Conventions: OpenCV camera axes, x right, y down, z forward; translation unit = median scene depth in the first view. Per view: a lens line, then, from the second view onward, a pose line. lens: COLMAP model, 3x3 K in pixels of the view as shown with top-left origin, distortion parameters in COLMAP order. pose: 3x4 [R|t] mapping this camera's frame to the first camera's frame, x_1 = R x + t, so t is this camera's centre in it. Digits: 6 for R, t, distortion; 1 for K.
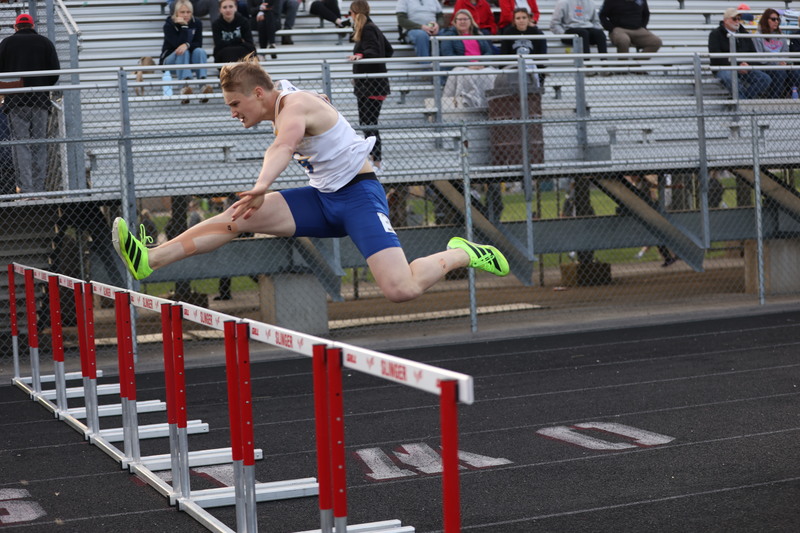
lens RADIAL K [[1622.2, 0, 400.0], [0, 1622.2, 266.5], [0, 0, 1]] dist [-0.364738, 0.590050]
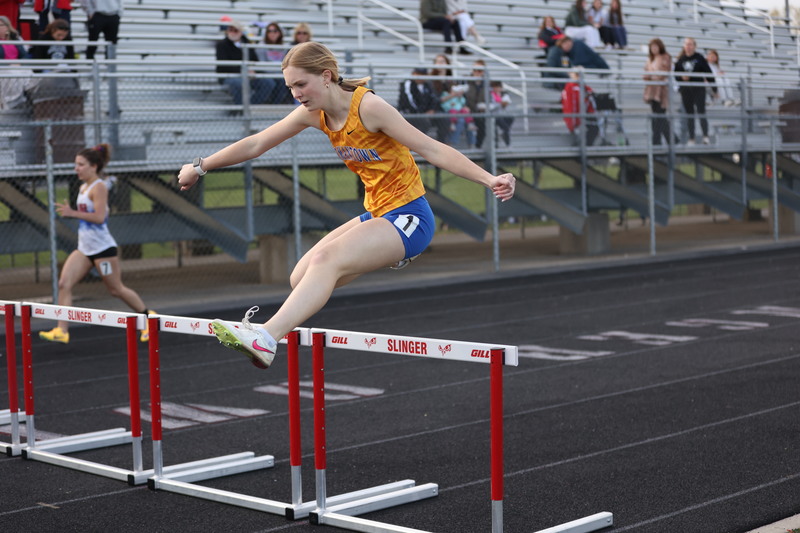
lens RADIAL K [[1622.2, 0, 400.0], [0, 1622.2, 266.5], [0, 0, 1]] dist [-0.364738, 0.590050]
pose [[0.921636, -0.005928, 0.388011, -0.123662], [0.007833, 0.999964, -0.003329, 0.009058], [-0.387977, 0.006107, 0.921649, -0.046021]]
